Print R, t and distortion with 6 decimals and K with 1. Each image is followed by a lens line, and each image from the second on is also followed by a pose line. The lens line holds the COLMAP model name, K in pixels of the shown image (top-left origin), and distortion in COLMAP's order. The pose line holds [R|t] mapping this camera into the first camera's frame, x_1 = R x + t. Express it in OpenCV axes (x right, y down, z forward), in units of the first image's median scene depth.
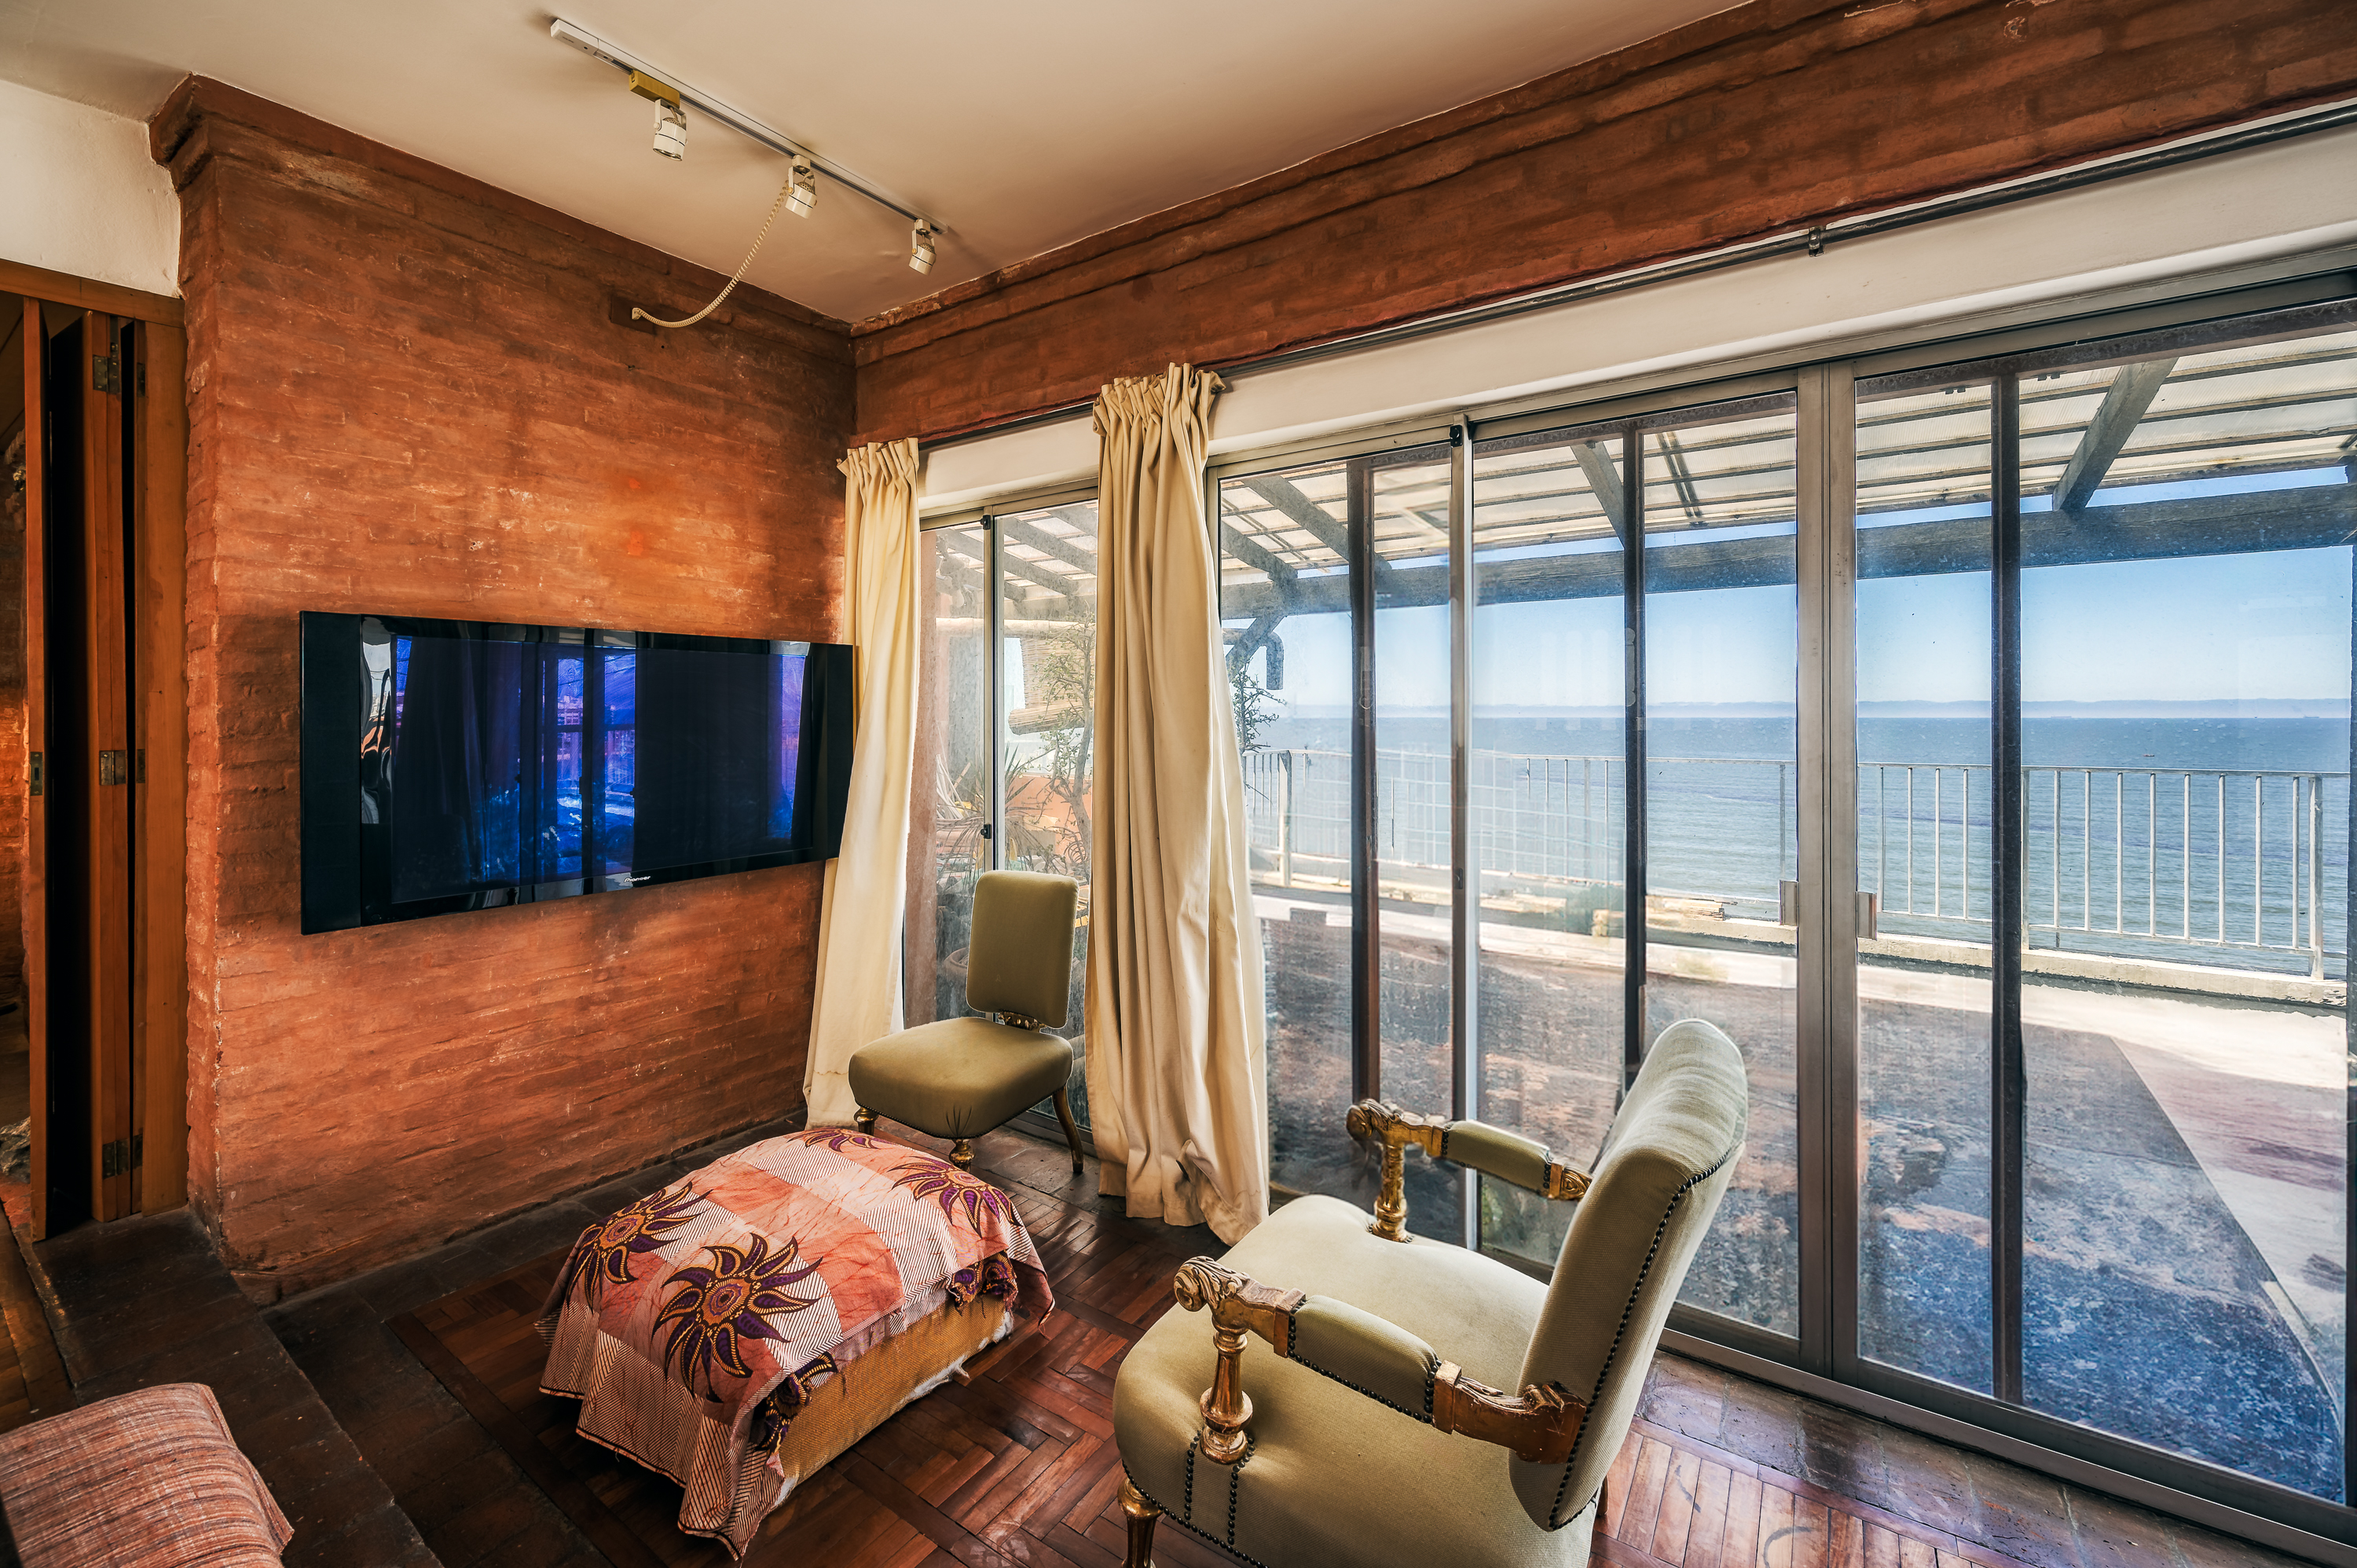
lens RADIAL K [[953.3, 0, 1149.9], [0, 953.3, 706.9], [0, 0, 1]] dist [-0.002214, 0.001161]
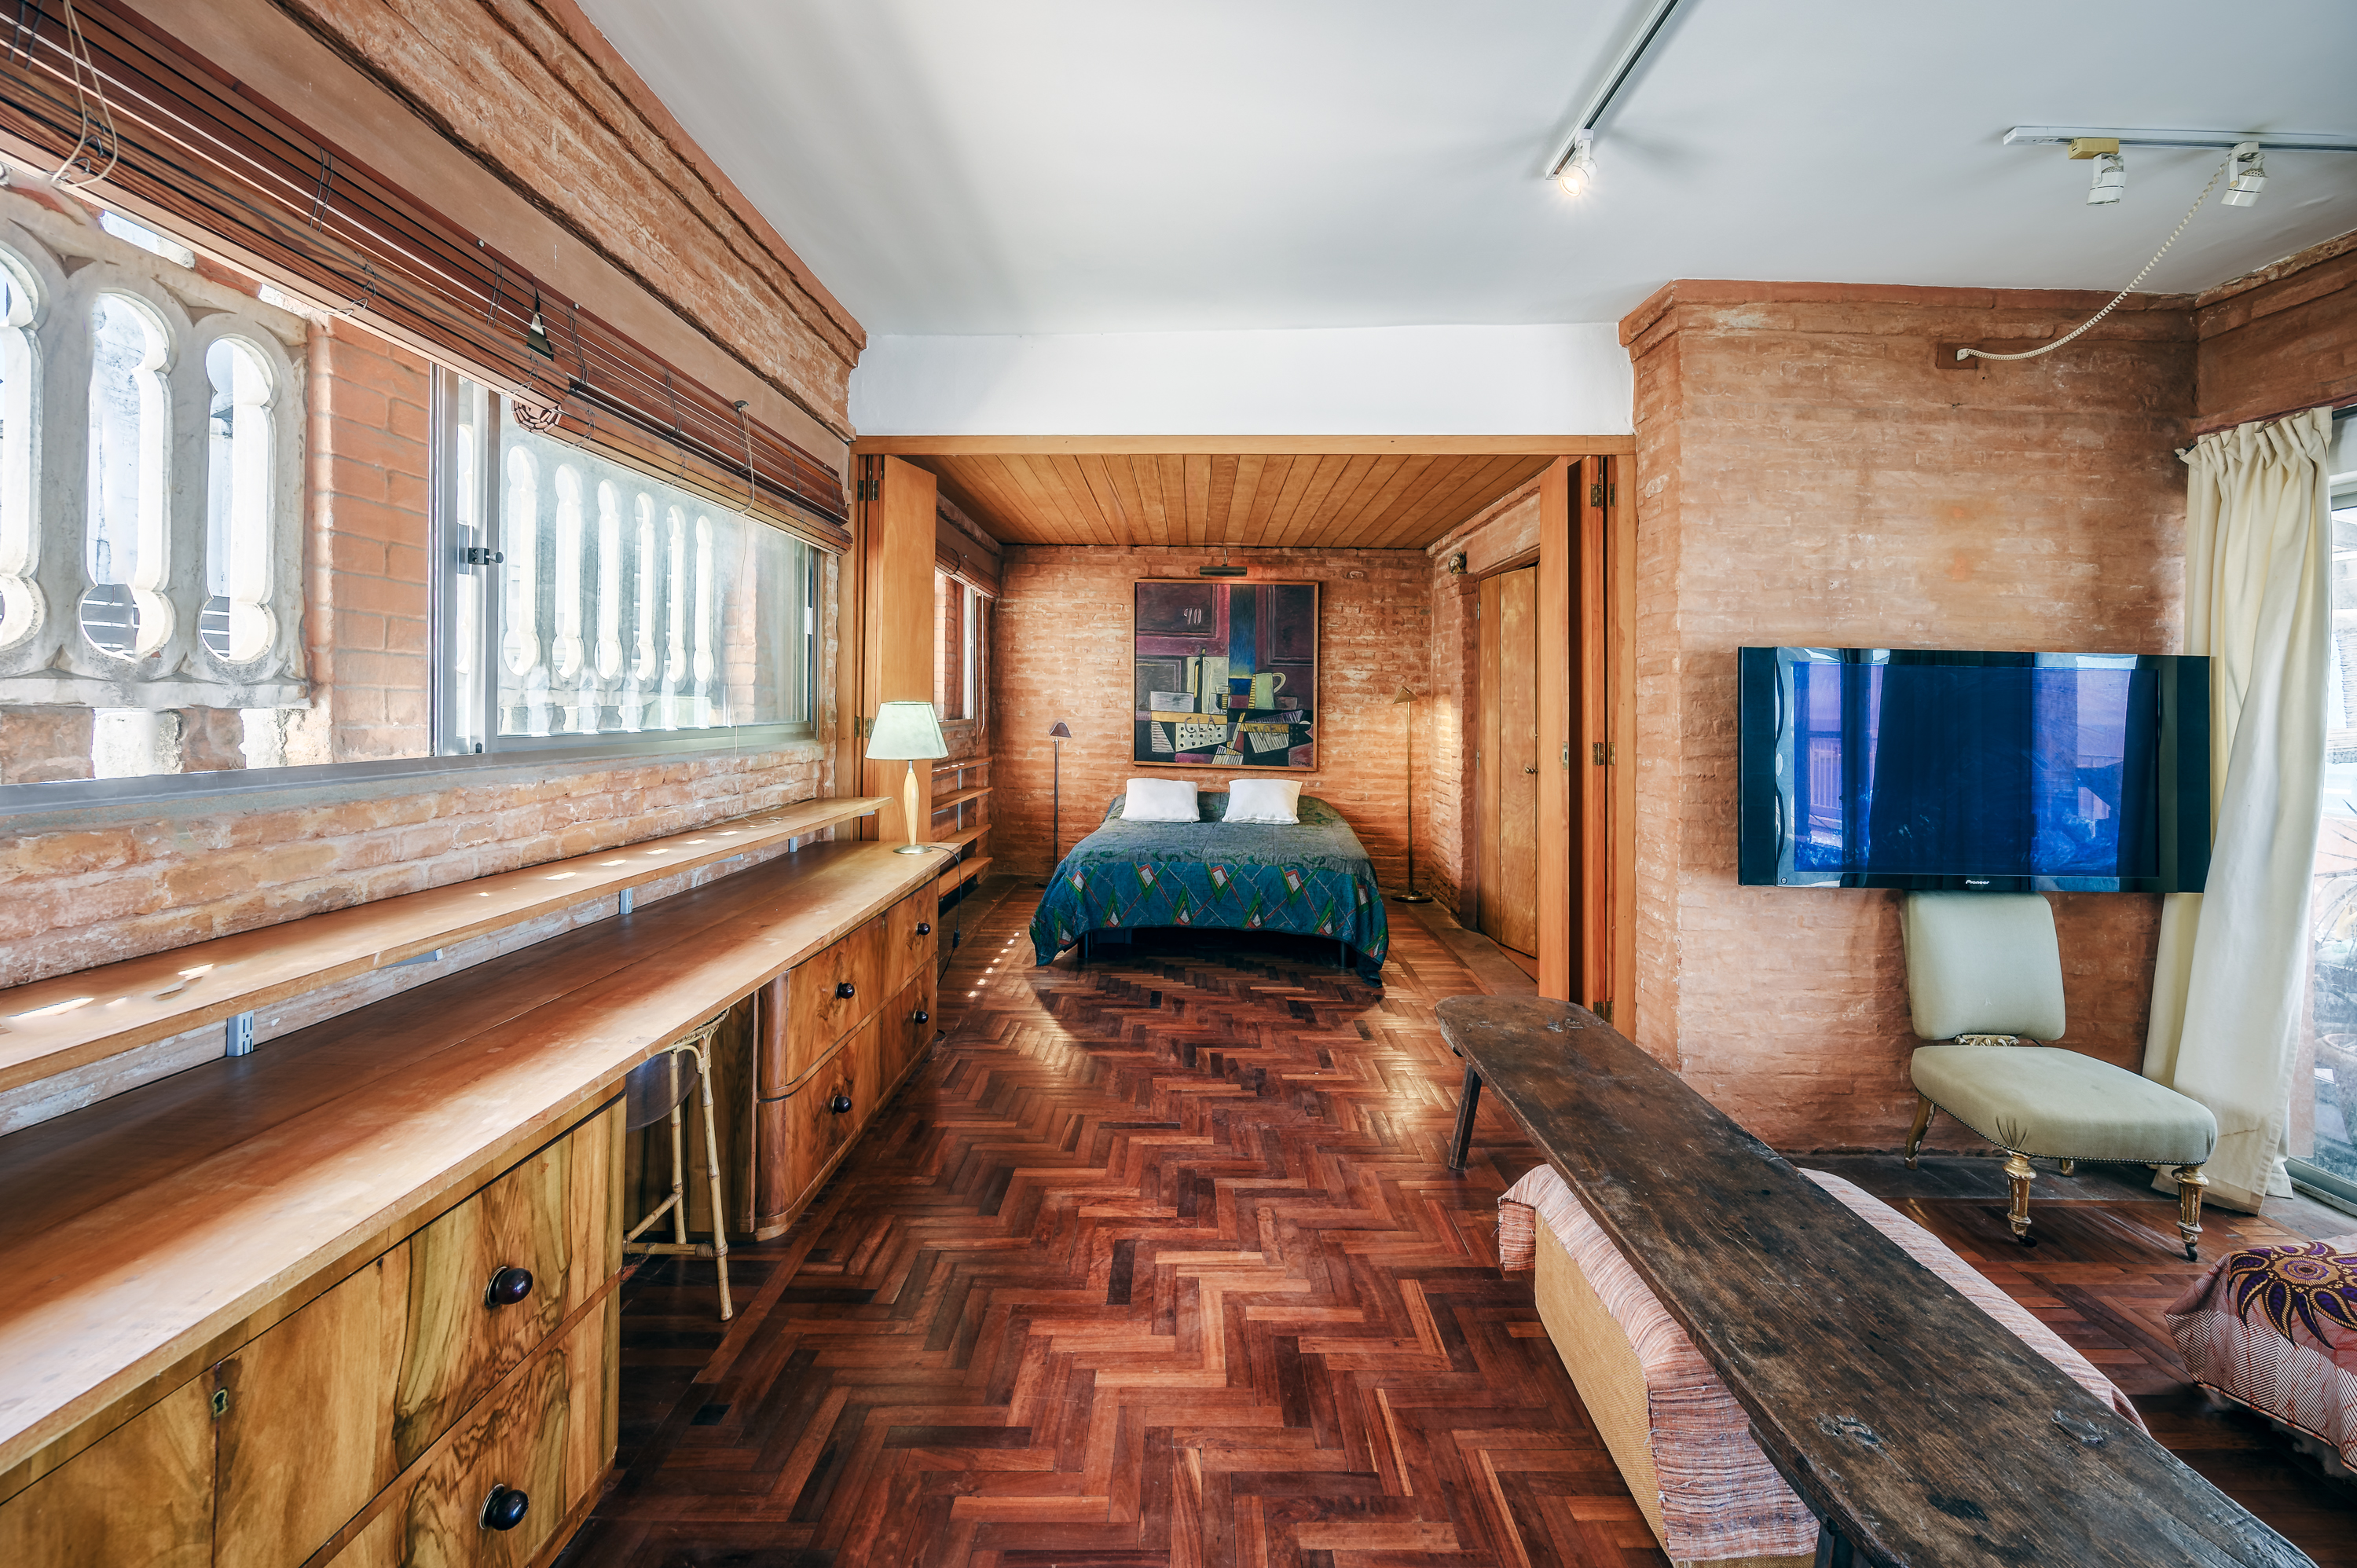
lens RADIAL K [[953.3, 0, 1228.1], [0, 953.3, 698.1], [0, 0, 1]] dist [-0.002214, 0.001161]
pose [[0.610053, 0.006995, -0.792329, -0.209381], [-0.018632, 0.999811, -0.005519, -0.004889], [0.792141, 0.018130, 0.610069, -0.329710]]
